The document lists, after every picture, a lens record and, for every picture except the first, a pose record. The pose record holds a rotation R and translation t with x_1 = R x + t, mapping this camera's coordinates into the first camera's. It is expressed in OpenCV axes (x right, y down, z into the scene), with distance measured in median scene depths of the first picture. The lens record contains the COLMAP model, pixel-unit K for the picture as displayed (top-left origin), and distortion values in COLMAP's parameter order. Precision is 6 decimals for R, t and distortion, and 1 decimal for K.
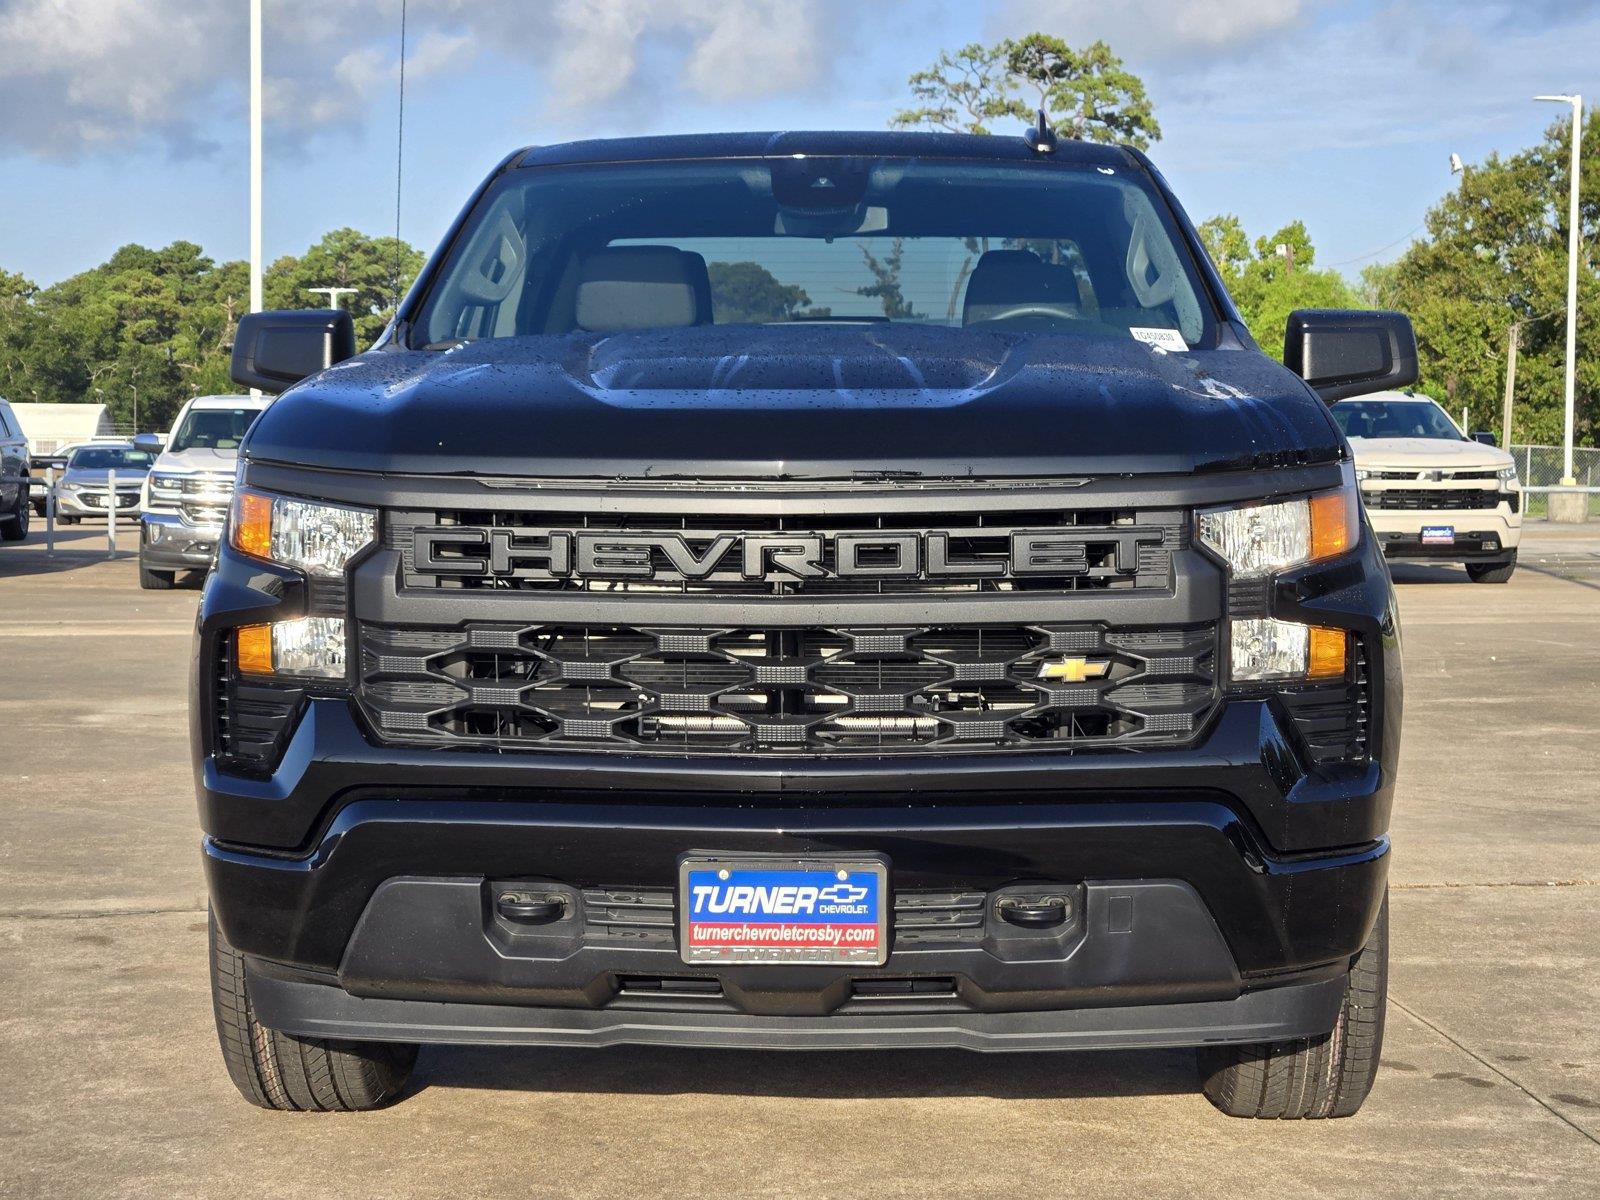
lens RADIAL K [[3048.8, 0, 802.4], [0, 3048.8, 744.9], [0, 0, 1]] dist [0.033318, -0.460113]
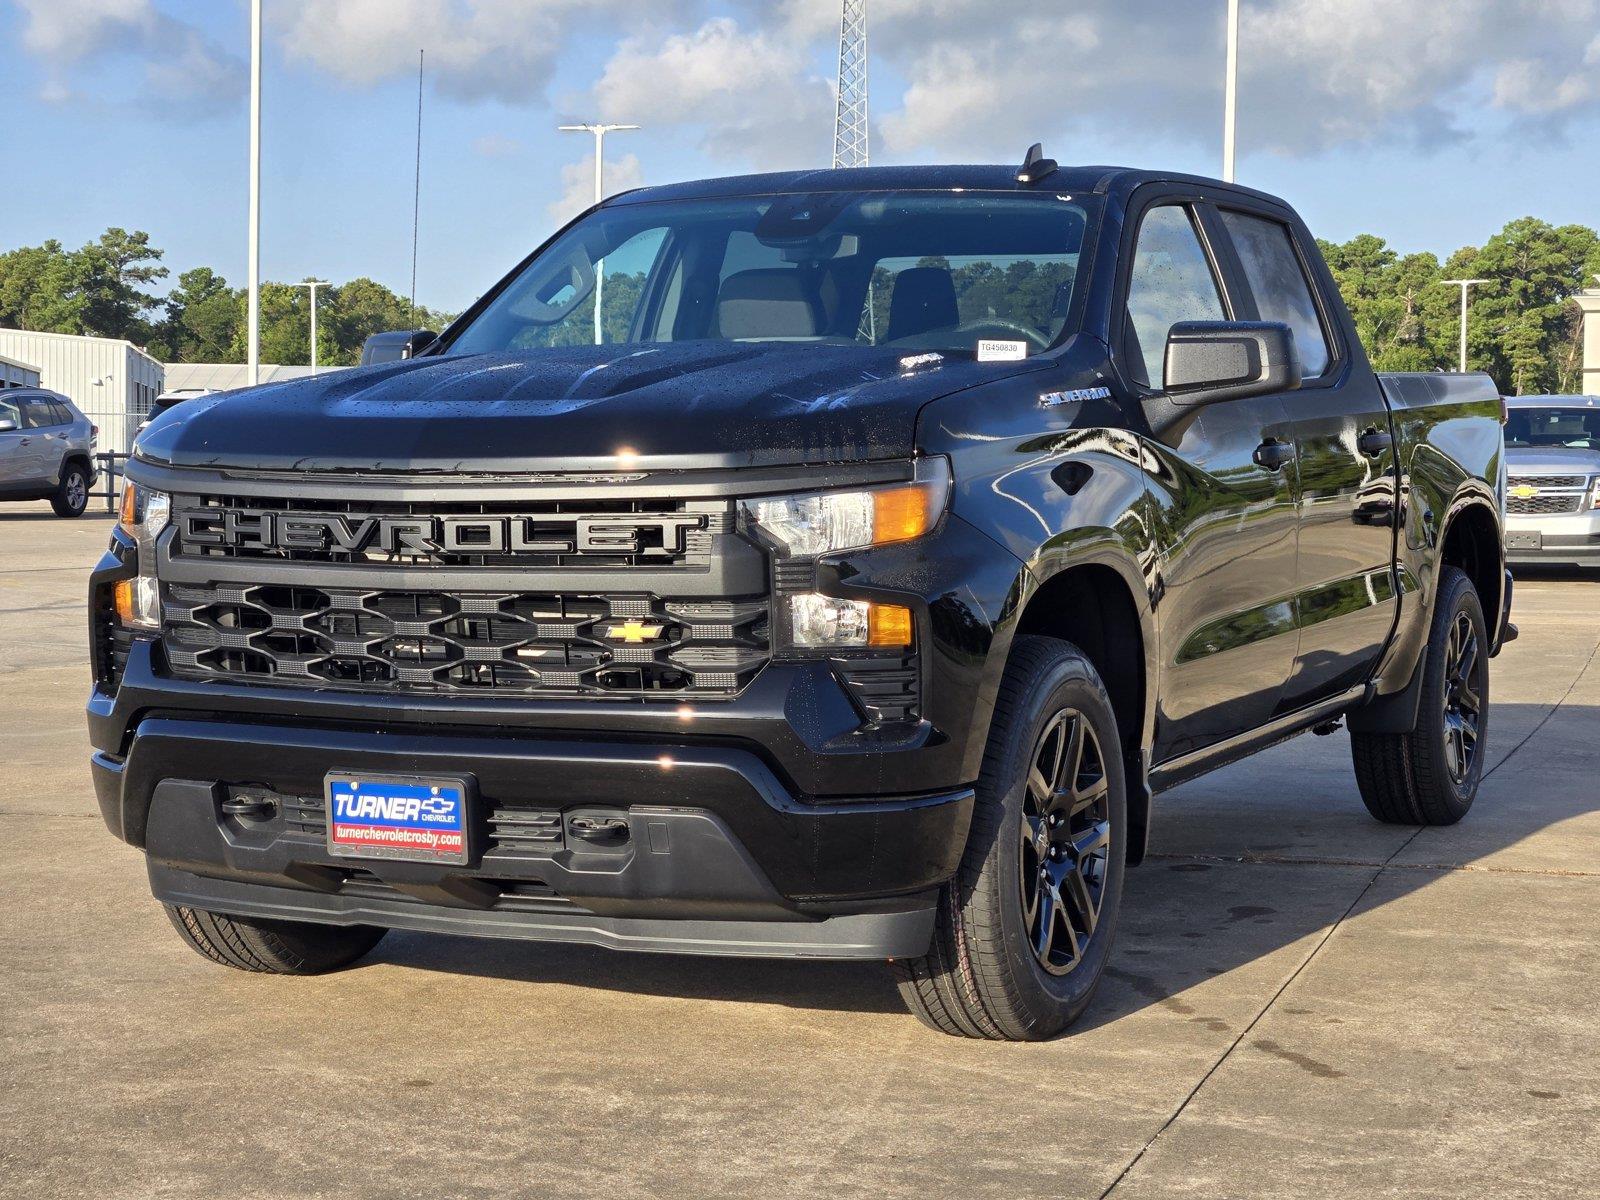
lens RADIAL K [[3077.5, 0, 800.0], [0, 3077.5, 600.0], [0, 0, 1]] dist [-0.064340, 1.593915]
pose [[0.919908, 0.023668, -0.391420, 0.623410], [-0.041119, 0.998496, -0.036261, 0.004287], [0.389973, 0.049452, 0.919497, -0.097418]]
